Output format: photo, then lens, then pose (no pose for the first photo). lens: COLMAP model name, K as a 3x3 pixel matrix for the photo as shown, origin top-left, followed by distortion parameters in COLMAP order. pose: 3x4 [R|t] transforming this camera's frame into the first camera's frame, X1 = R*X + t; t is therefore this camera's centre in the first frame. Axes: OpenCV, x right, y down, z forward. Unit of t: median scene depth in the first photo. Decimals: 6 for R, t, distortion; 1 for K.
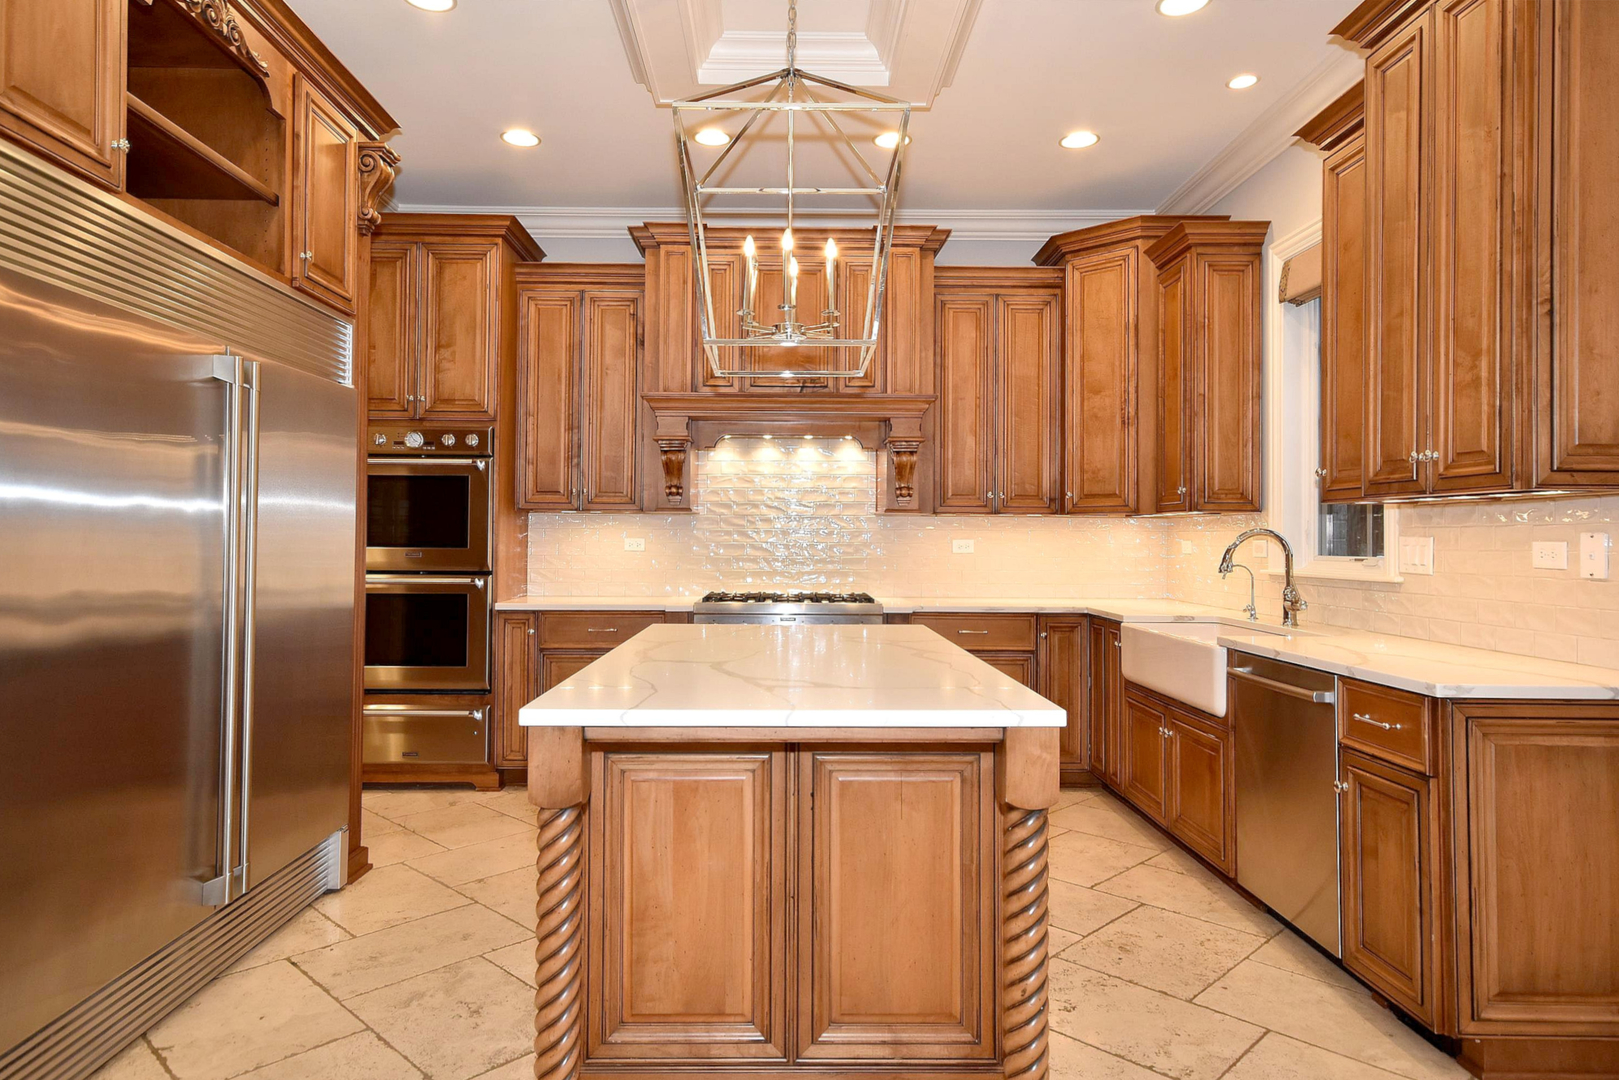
lens RADIAL K [[979.8, 0, 804.0], [0, 979.8, 522.3], [0, 0, 1]] dist [0.015372, 0.002137]
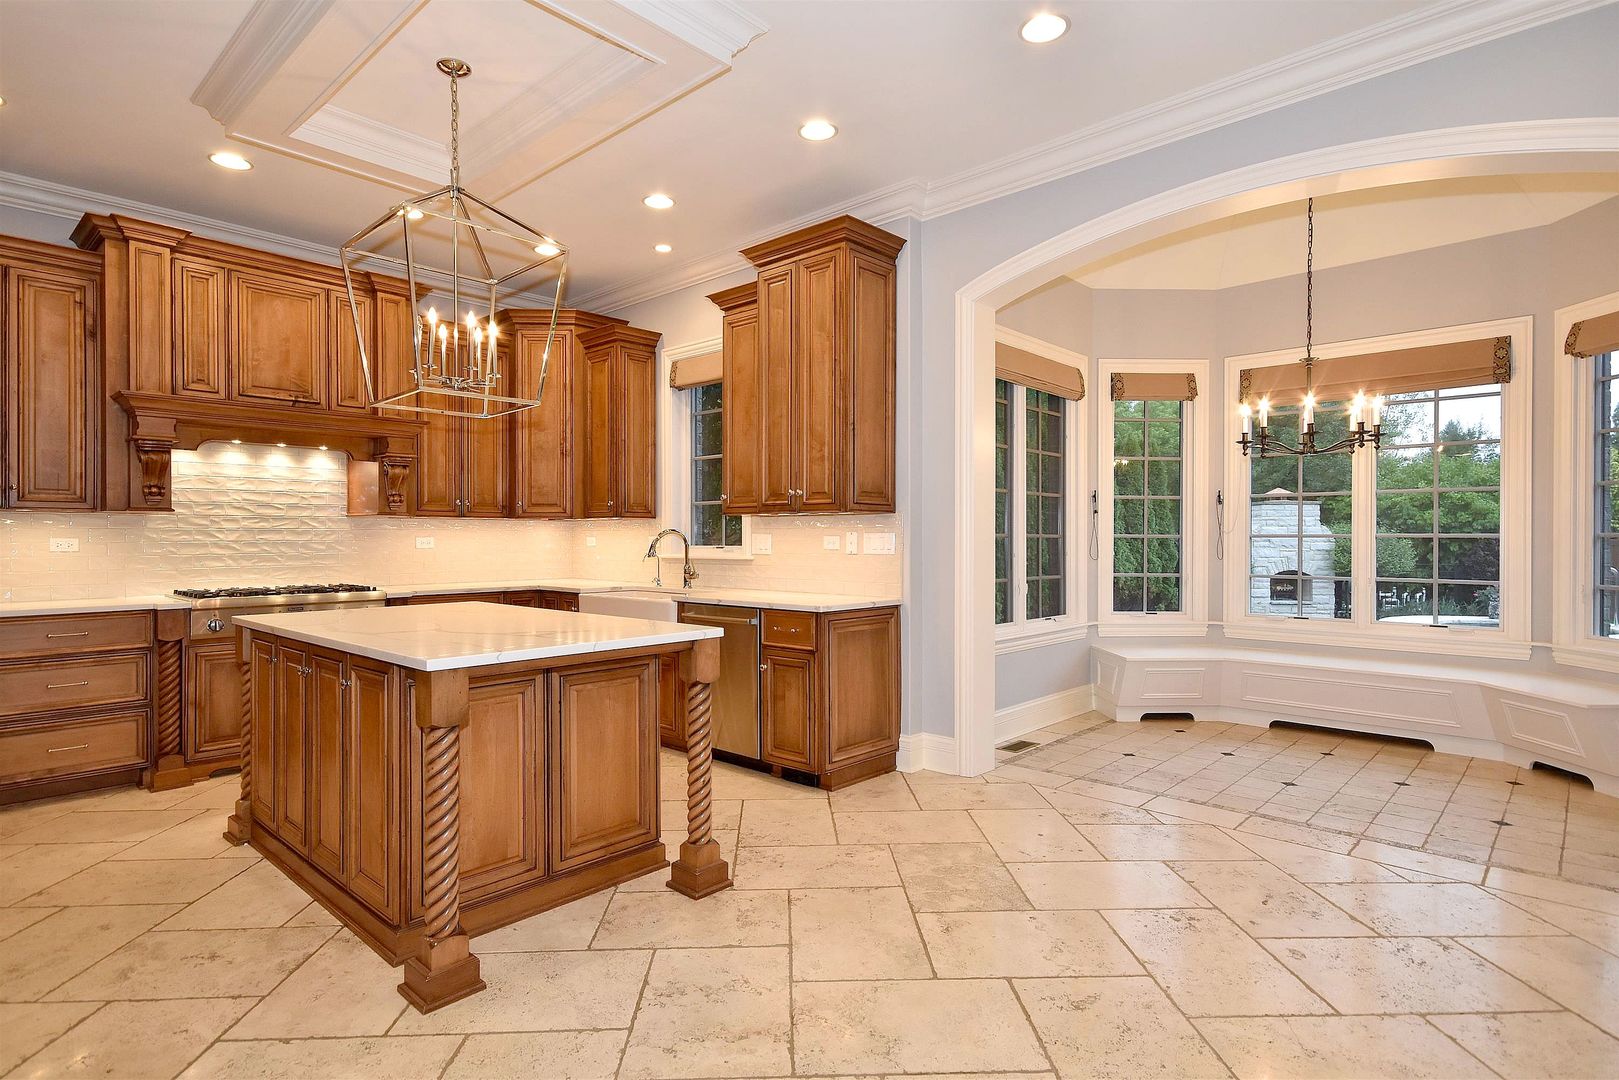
lens RADIAL K [[837.0, 0, 809.5], [0, 837.0, 540.0], [0, 0, 1]] dist [0.002332, 0.001053]
pose [[0.682444, -0.008683, 0.730886, -0.328410], [-0.007700, 0.999789, 0.019067, -0.003325], [-0.730897, -0.018640, 0.682233, -0.087197]]
